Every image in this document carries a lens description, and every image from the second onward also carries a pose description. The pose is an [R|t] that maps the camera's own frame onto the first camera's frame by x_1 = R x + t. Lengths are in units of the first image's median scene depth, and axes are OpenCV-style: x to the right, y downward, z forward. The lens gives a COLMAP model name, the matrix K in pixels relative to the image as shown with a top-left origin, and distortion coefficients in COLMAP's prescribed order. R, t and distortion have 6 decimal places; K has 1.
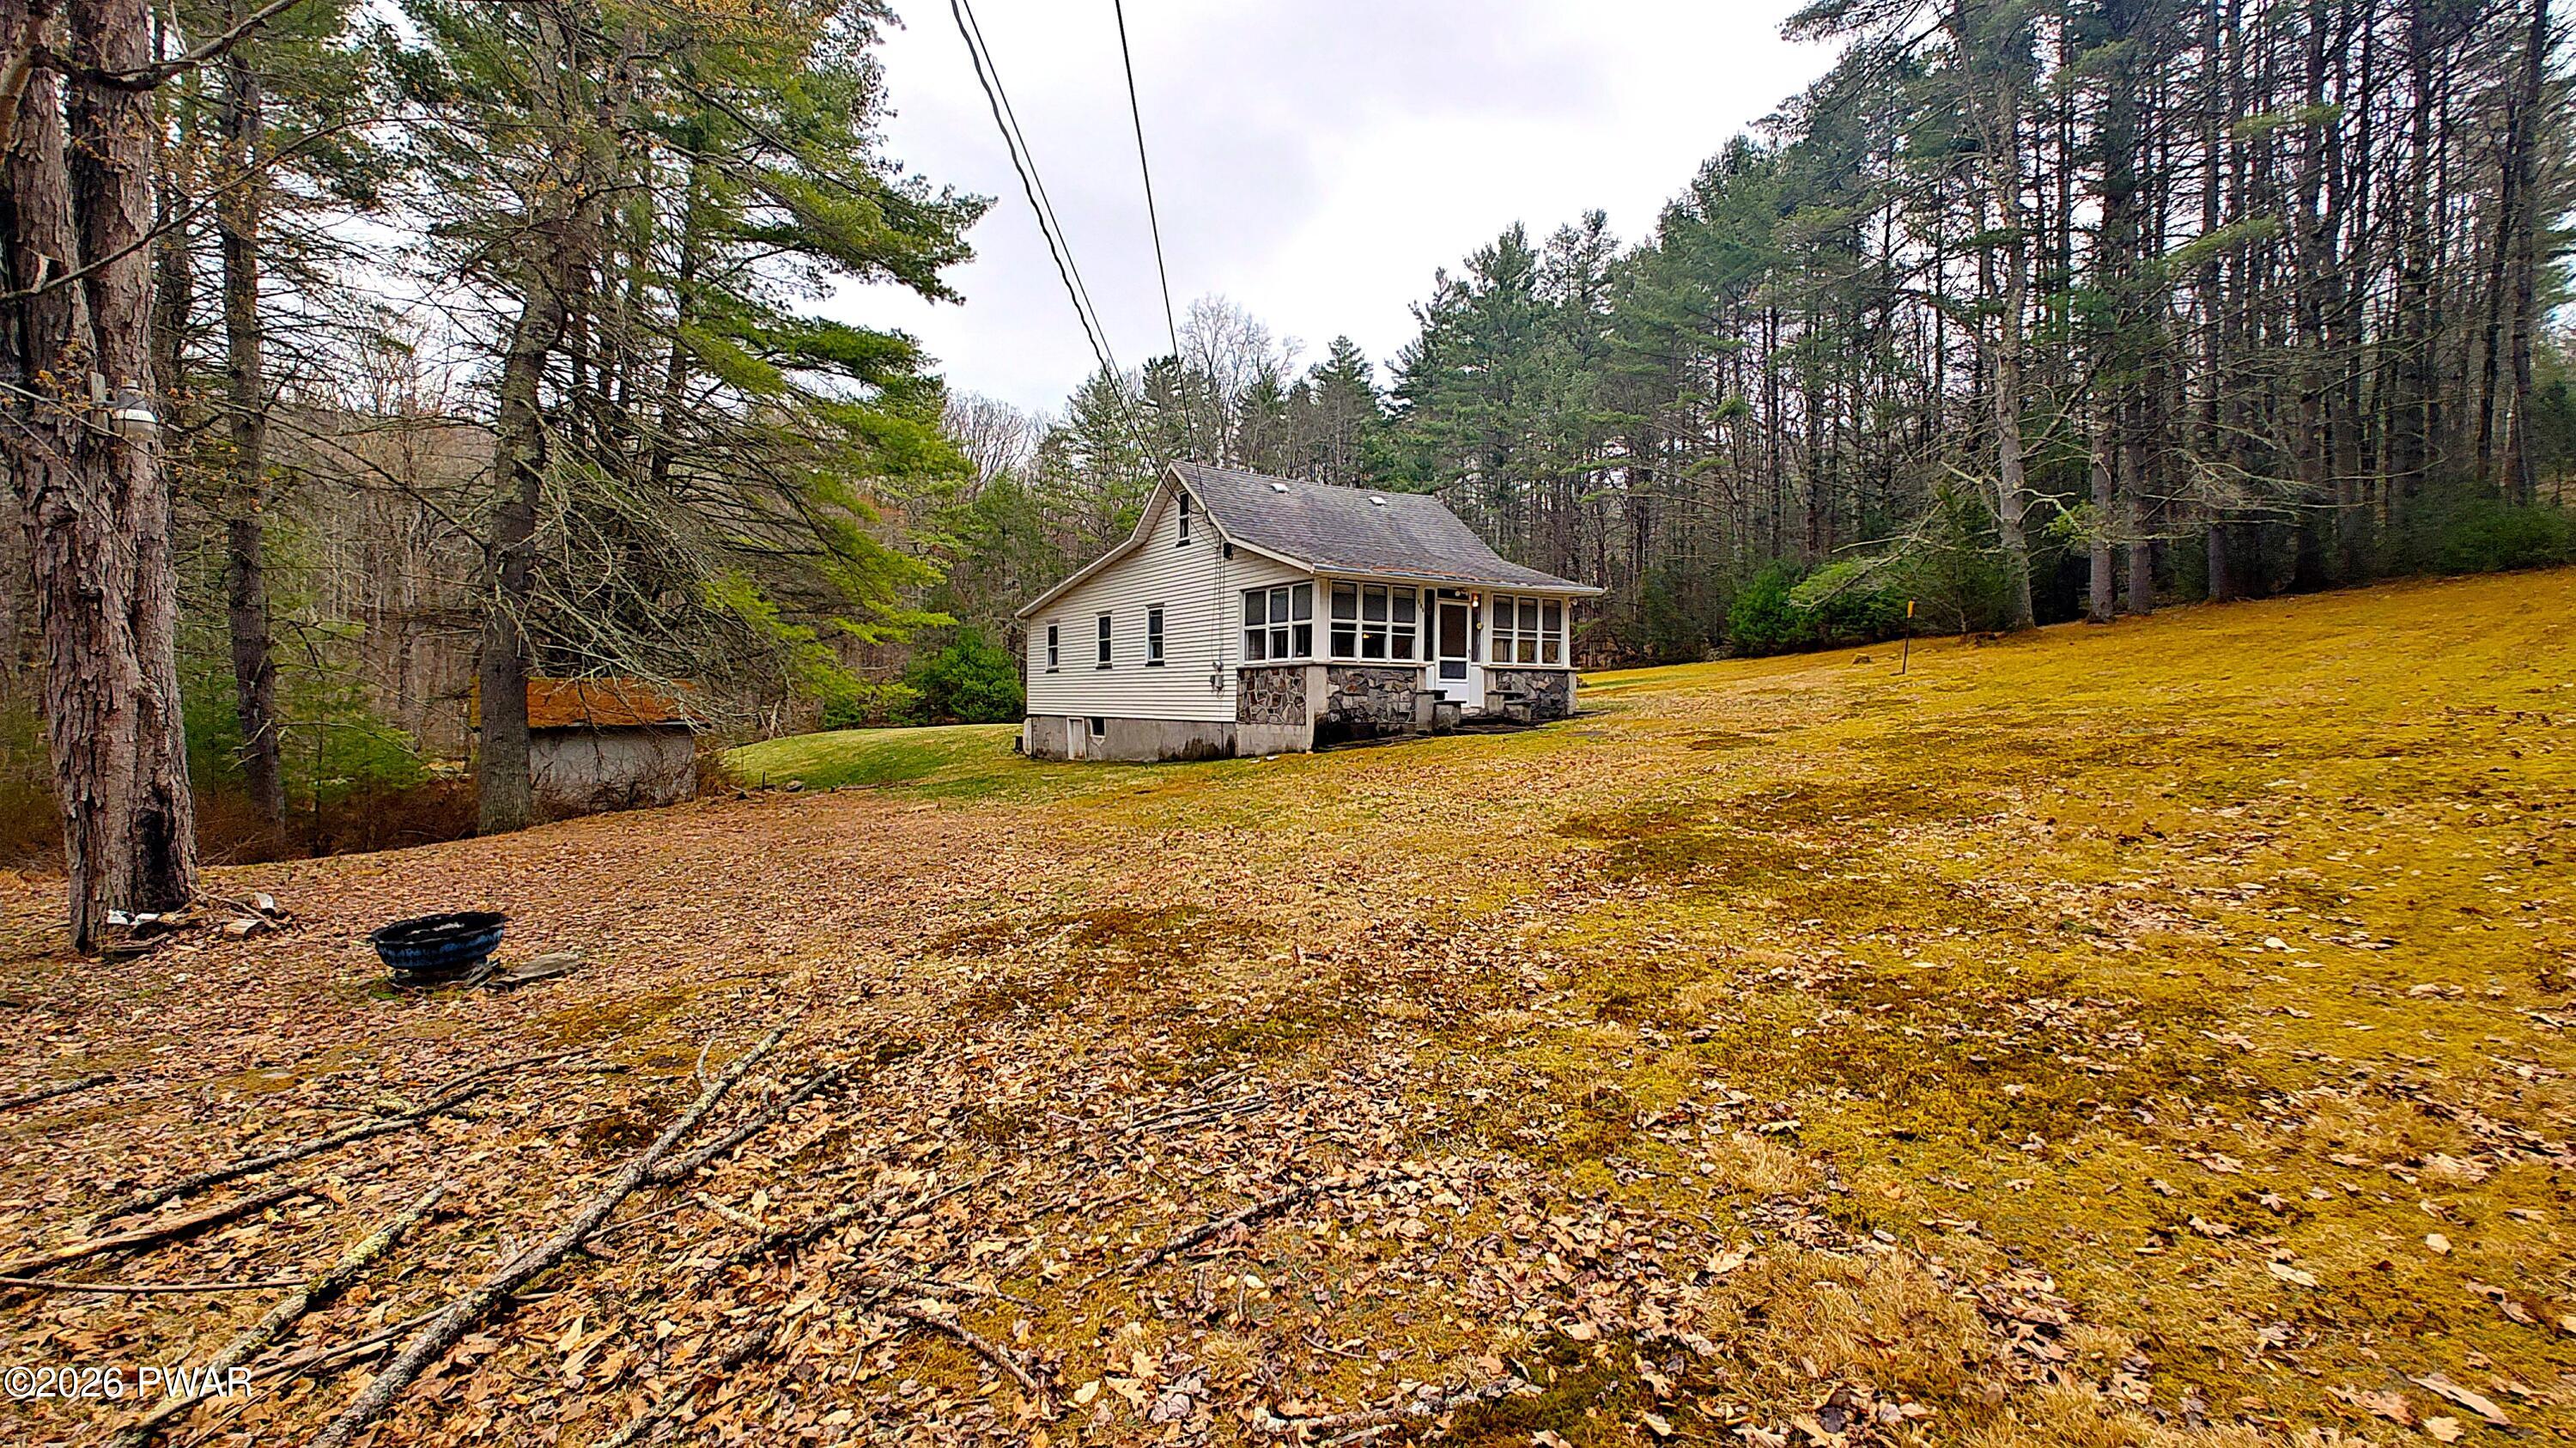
lens RADIAL K [[1083.3, 0, 1288.0], [0, 1083.3, 724.0], [0, 0, 1]] dist [-0.001249, 0.011216]
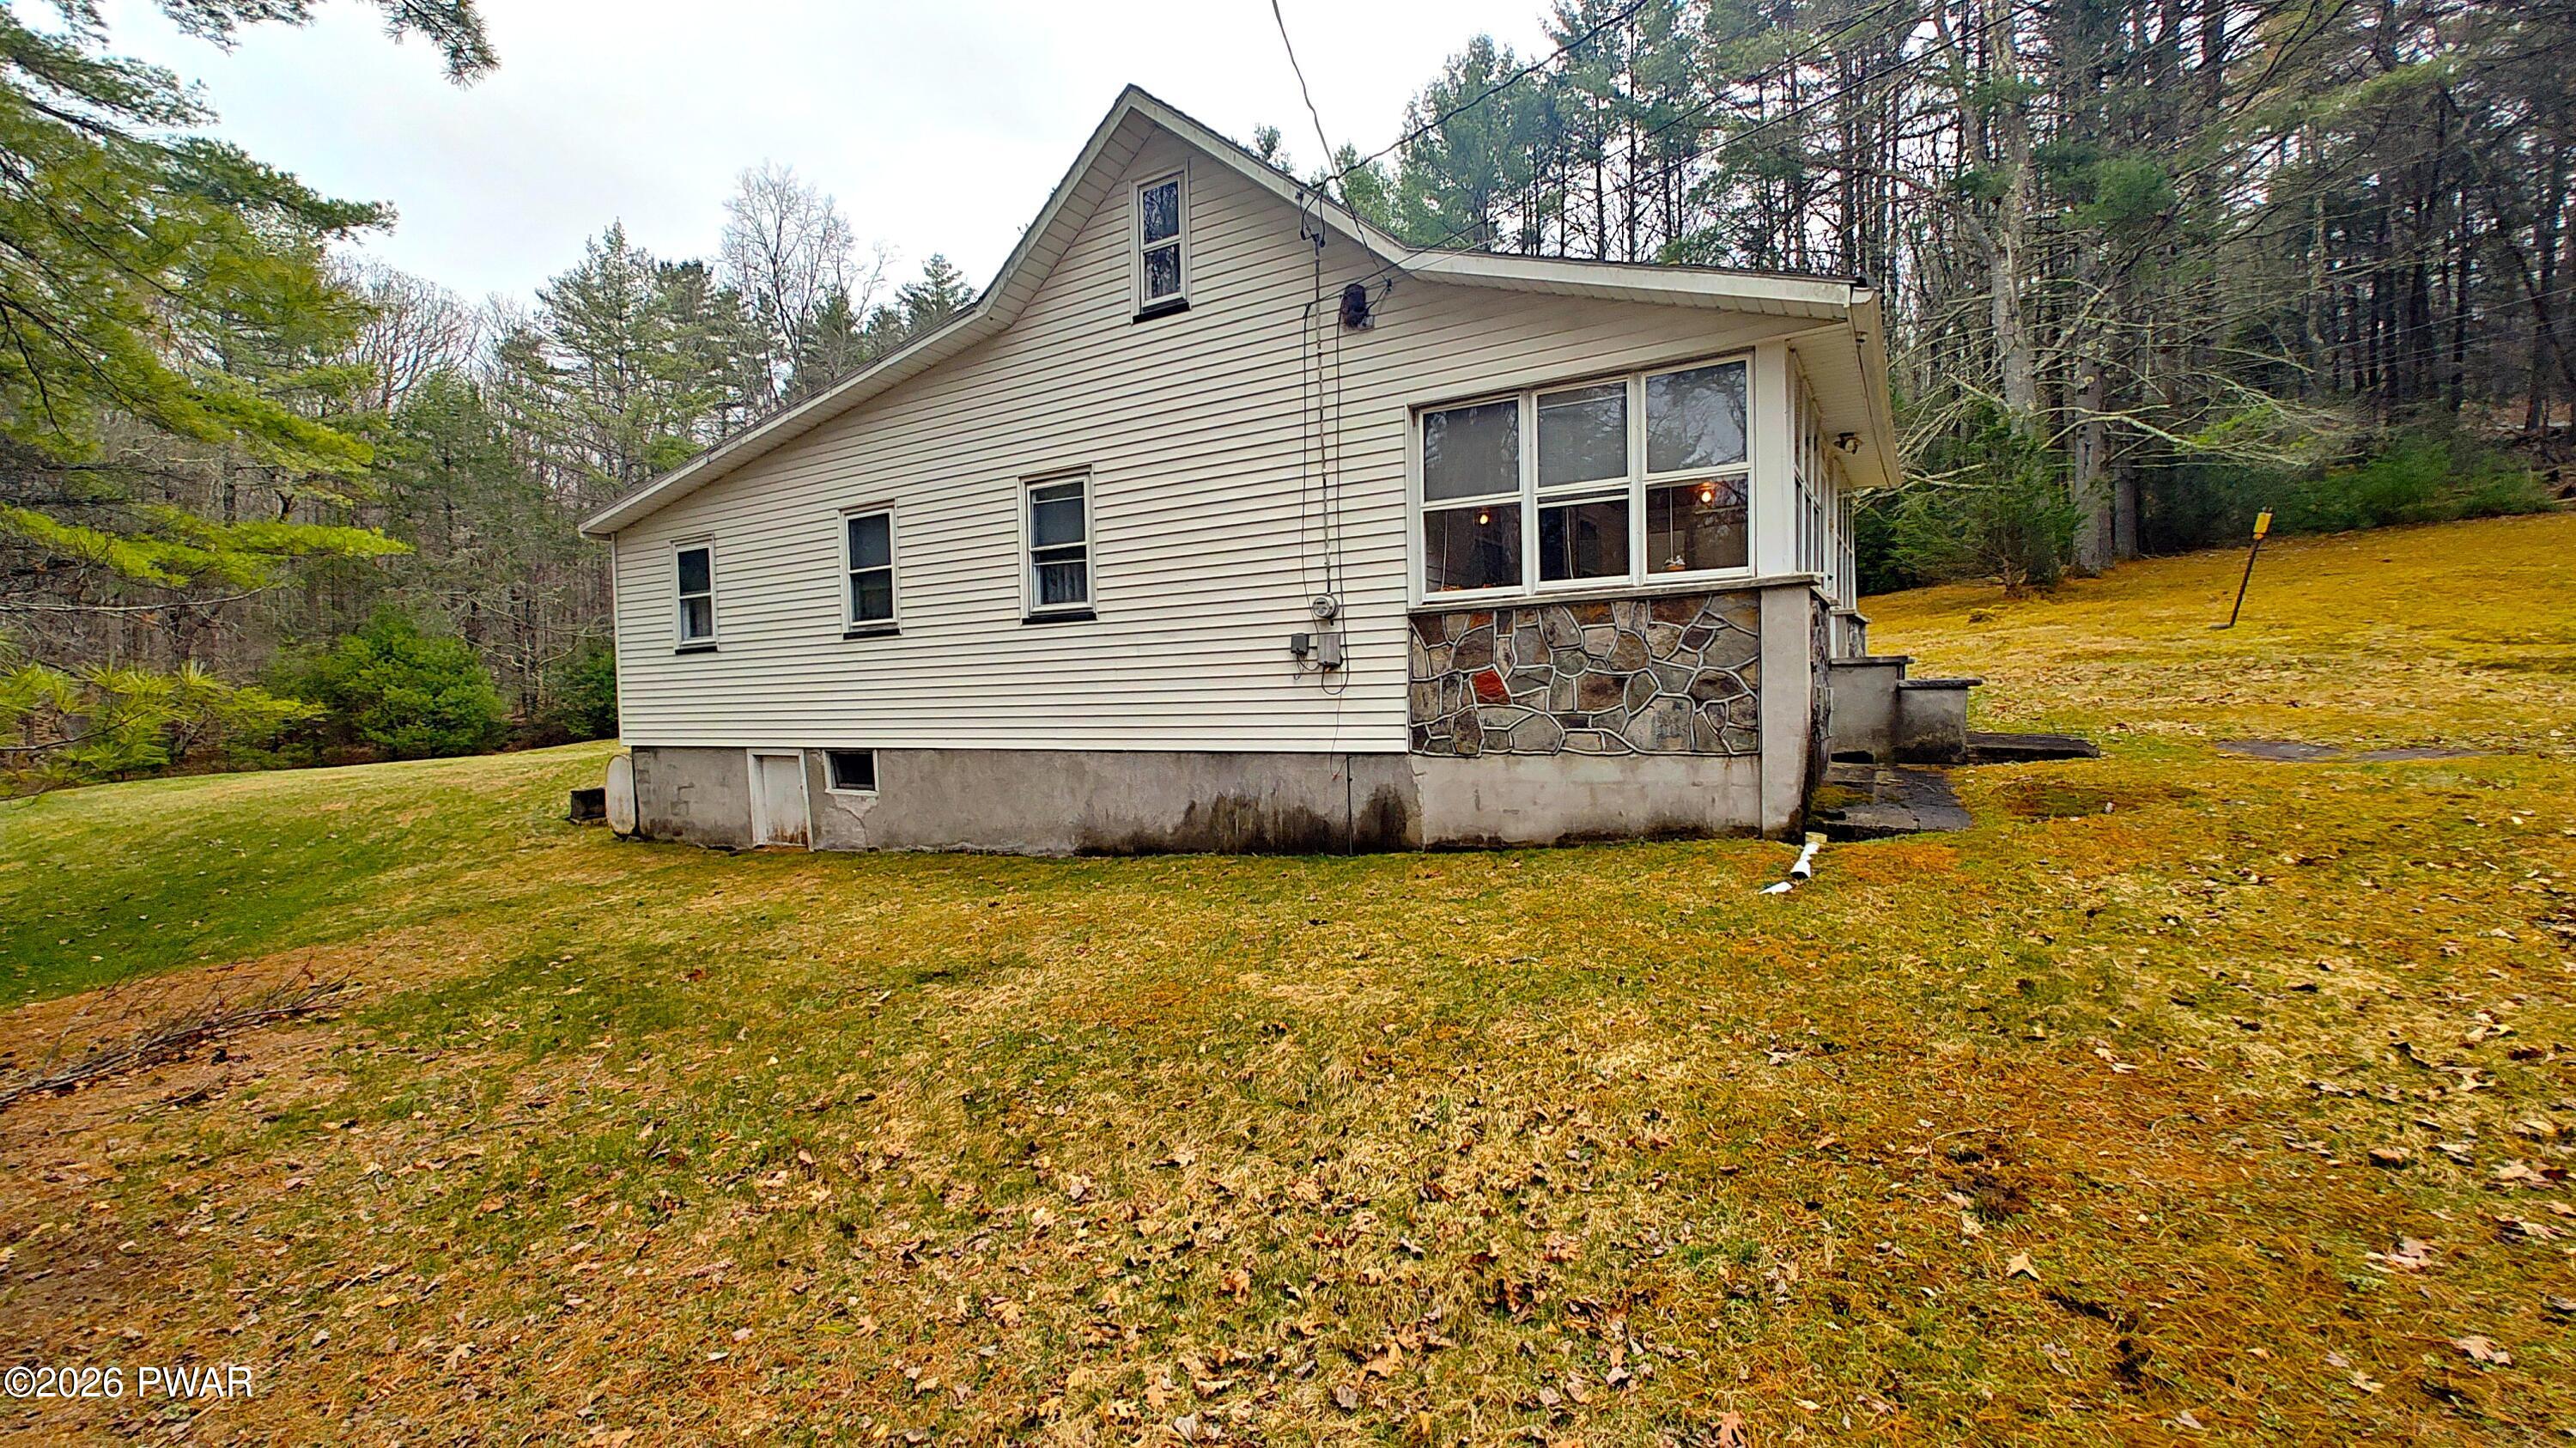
lens RADIAL K [[1083.3, 0, 1288.0], [0, 1083.3, 724.0], [0, 0, 1]] dist [-0.001249, 0.011216]
pose [[0.914256, -0.040247, 0.403134, -0.190390], [0.039209, 0.999172, 0.010832, -0.014312], [-0.403236, 0.005903, 0.915077, 0.530502]]
